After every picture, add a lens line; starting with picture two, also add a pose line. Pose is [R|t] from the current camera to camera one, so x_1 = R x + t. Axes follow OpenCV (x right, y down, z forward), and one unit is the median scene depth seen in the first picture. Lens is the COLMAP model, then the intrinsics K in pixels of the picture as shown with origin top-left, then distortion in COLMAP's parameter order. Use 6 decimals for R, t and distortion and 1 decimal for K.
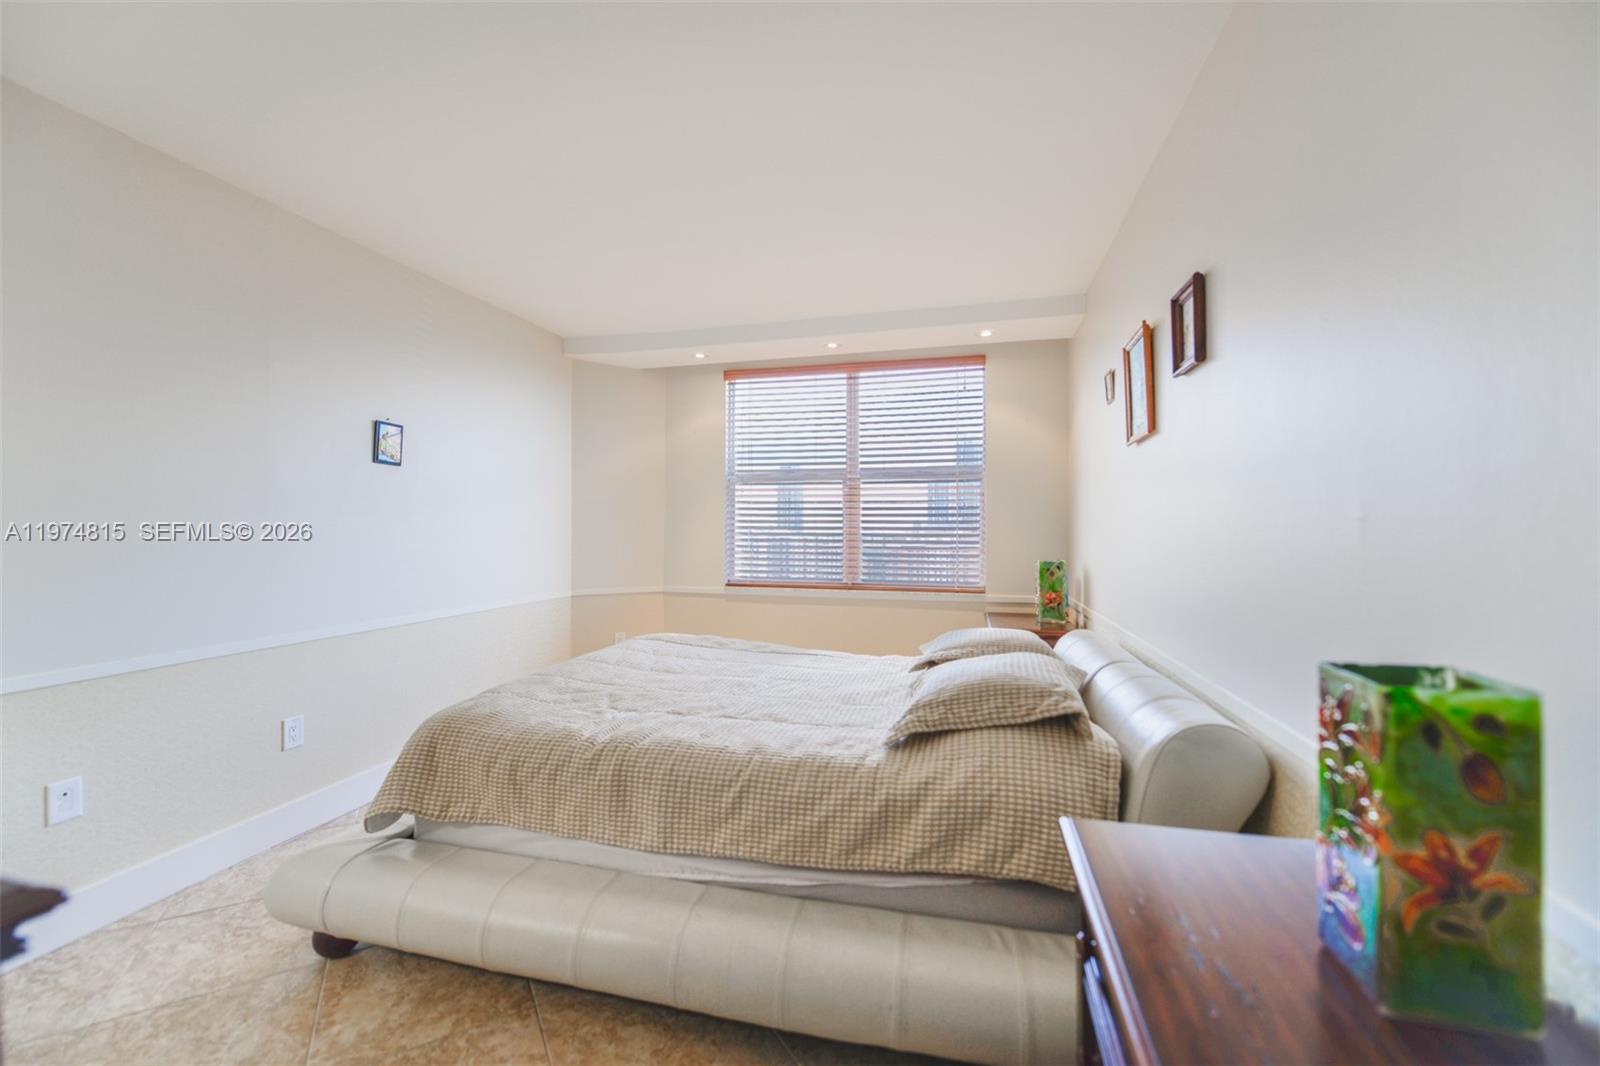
lens RADIAL K [[645.9, 0, 788.3], [0, 645.9, 527.1], [0, 0, 1]] dist [0.002087, -0.004187]
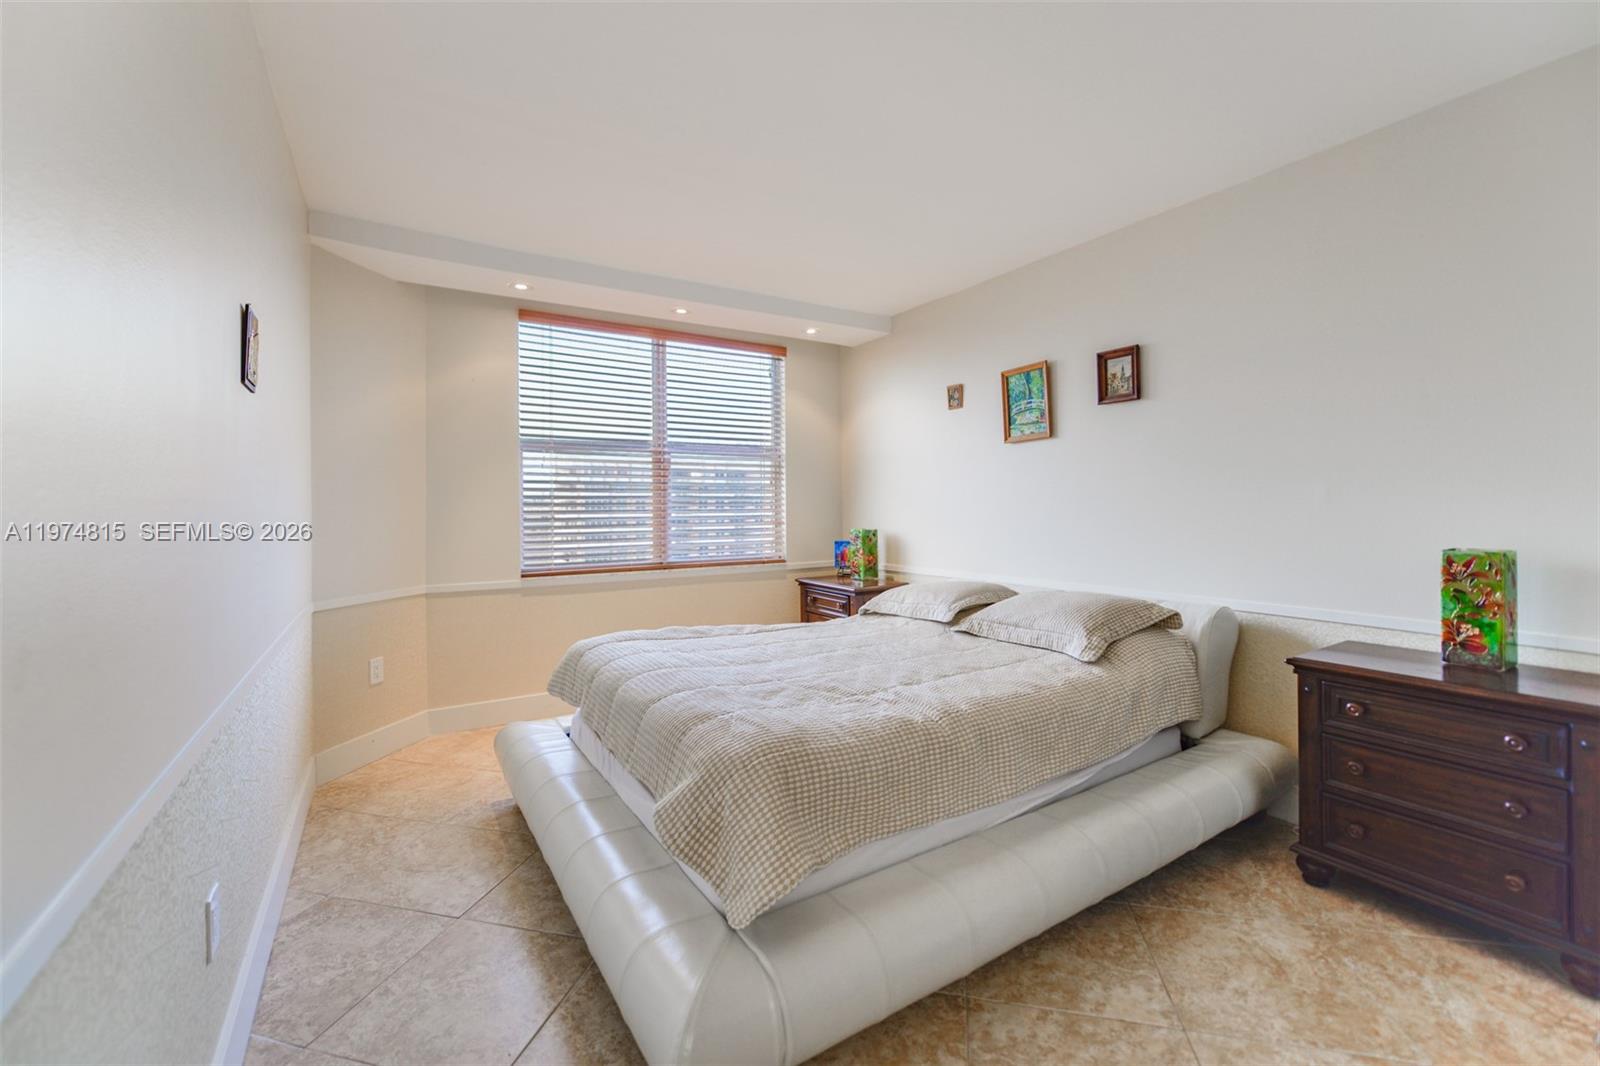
lens RADIAL K [[670.2, 0, 799.1], [0, 670.2, 504.7], [0, 0, 1]] dist [0.013672, 0.000081]
pose [[0.679648, -0.007135, 0.733504, -0.495763], [0.006781, 0.999971, 0.003444, 0.000356], [-0.733507, 0.002633, 0.679676, 0.189690]]
